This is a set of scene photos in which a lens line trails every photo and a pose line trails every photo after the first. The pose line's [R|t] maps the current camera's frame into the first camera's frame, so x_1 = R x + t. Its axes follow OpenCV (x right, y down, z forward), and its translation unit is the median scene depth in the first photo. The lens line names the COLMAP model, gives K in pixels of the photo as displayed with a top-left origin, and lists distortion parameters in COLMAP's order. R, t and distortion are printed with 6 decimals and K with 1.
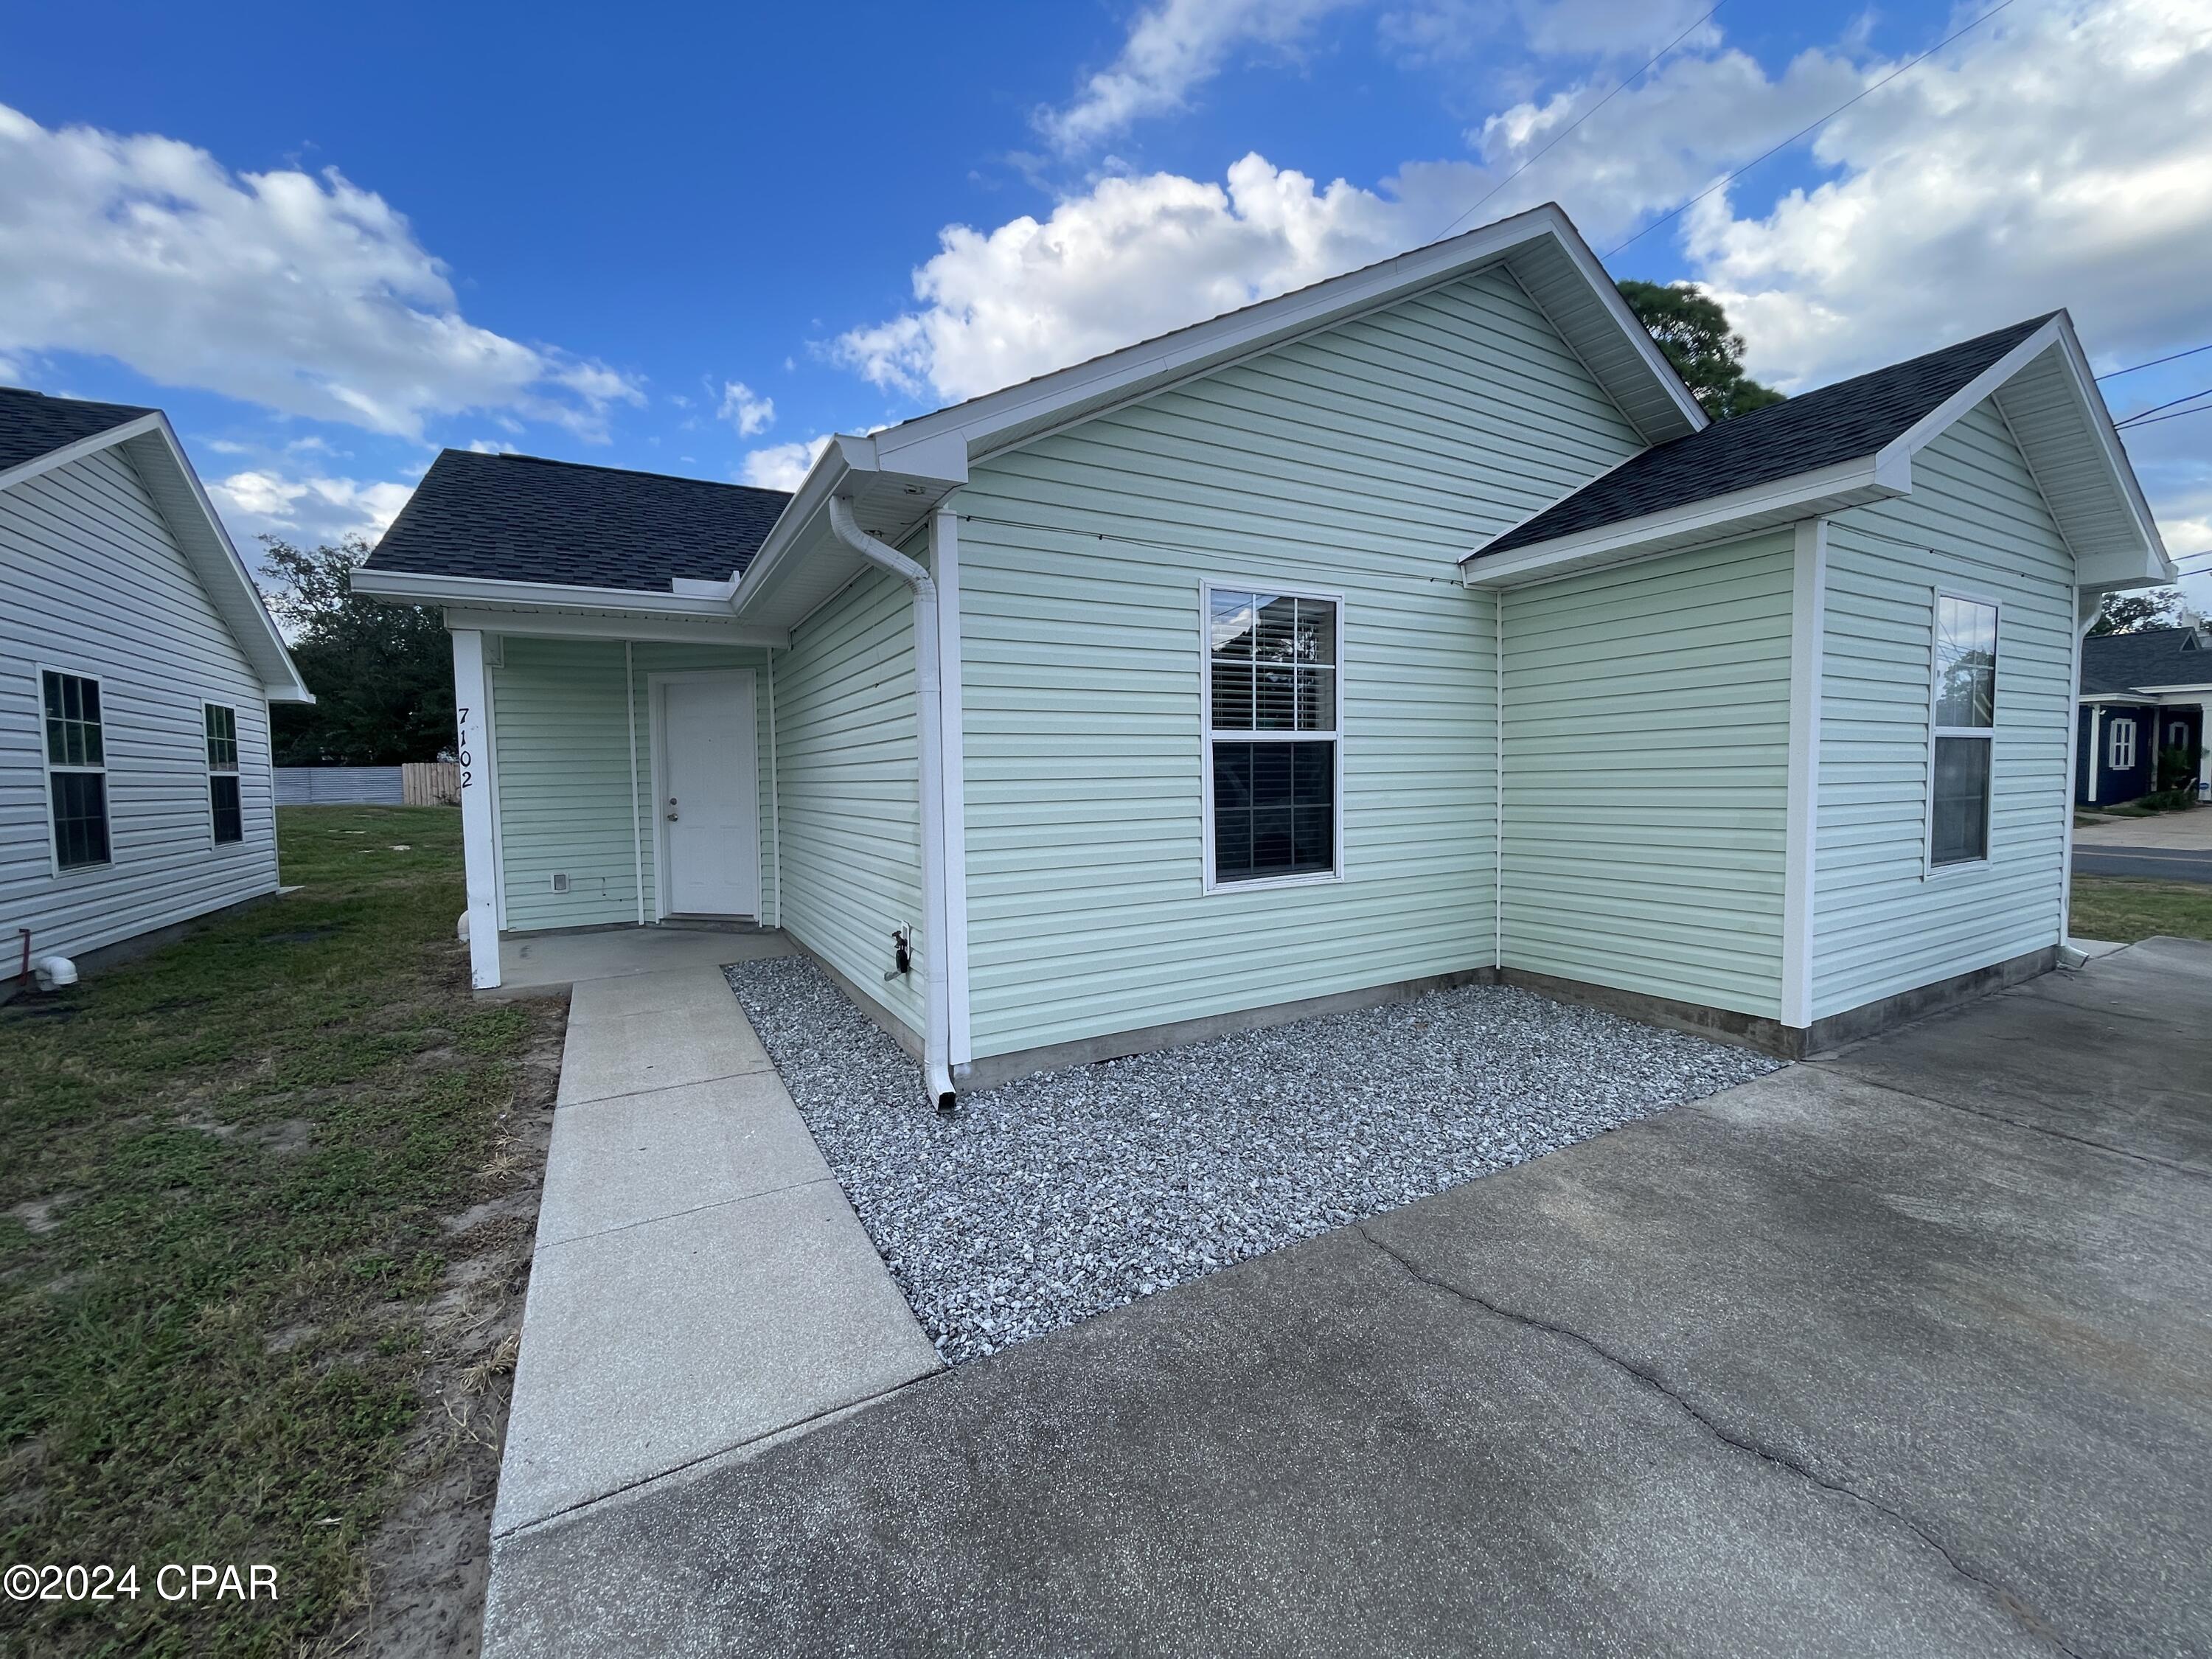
lens RADIAL K [[895.1, 0, 1099.1], [0, 895.1, 829.2], [0, 0, 1]] dist [-0.002227, 0.000488]
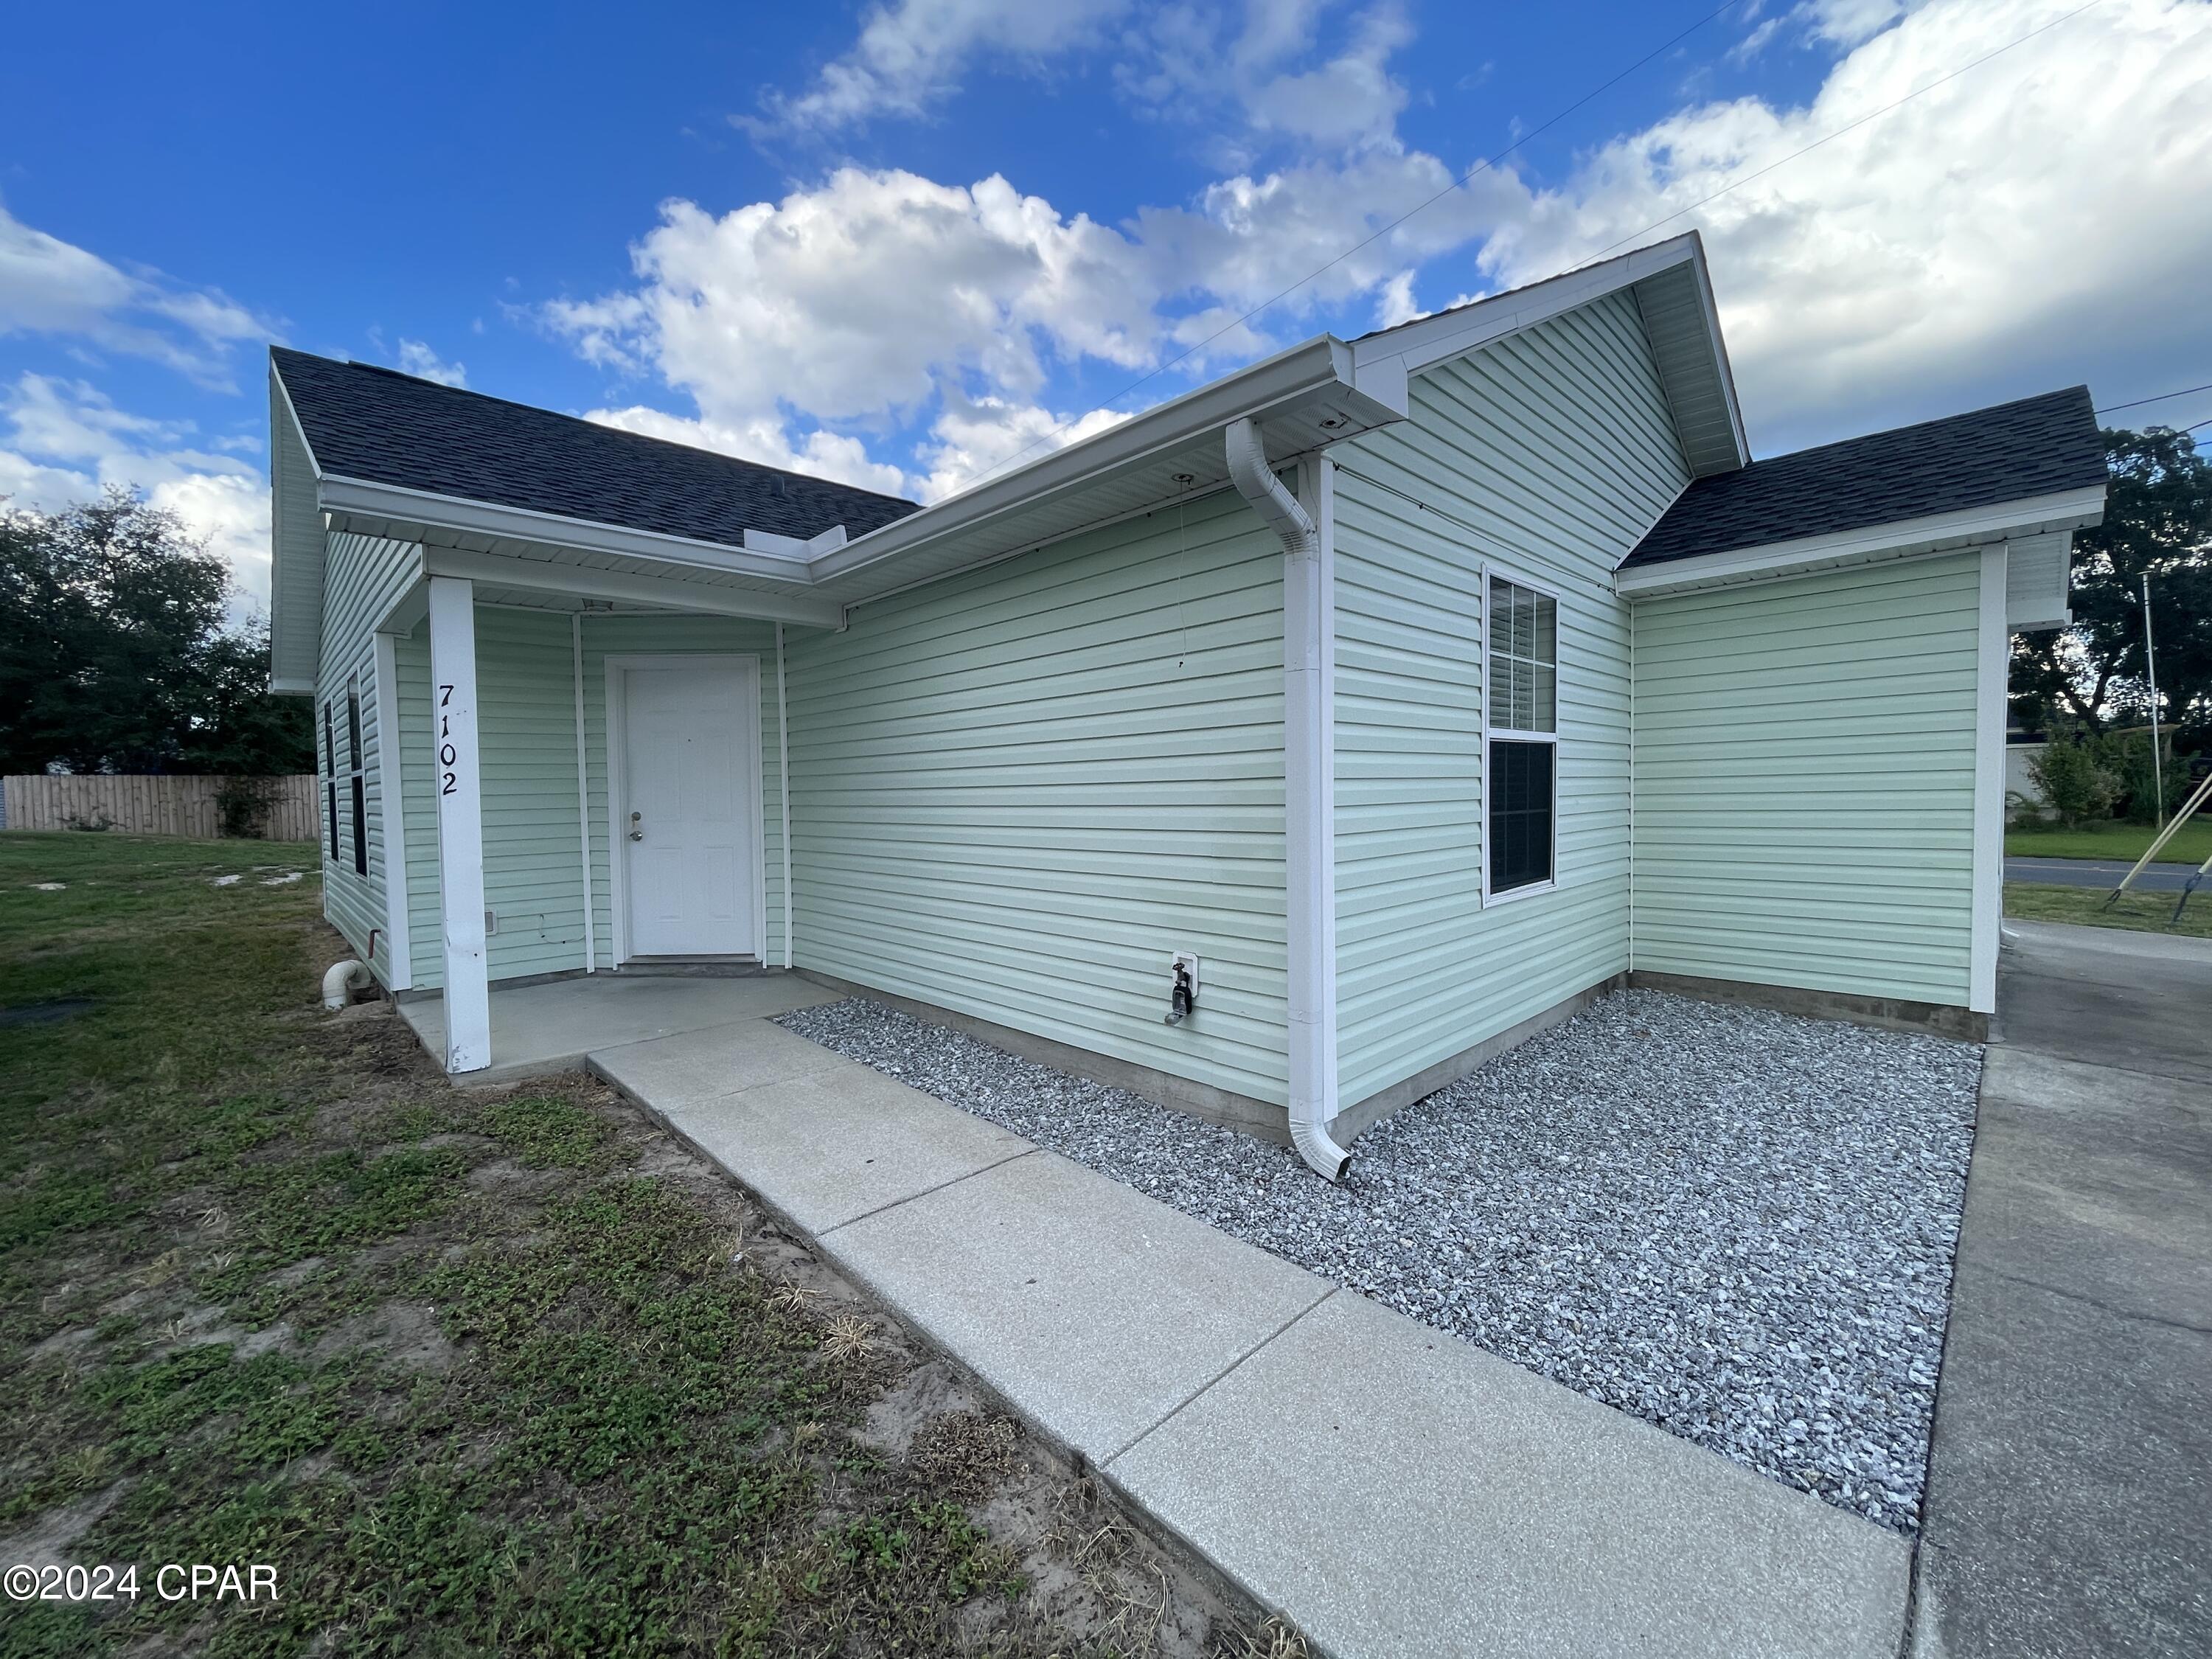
lens RADIAL K [[895.1, 0, 1103.8], [0, 895.1, 836.3], [0, 0, 1]] dist [-0.002227, 0.000488]
pose [[0.966269, -0.012005, 0.257257, -0.494555], [0.015516, 0.999812, -0.011623, 0.004827], [-0.257069, 0.015222, 0.966273, 0.215309]]
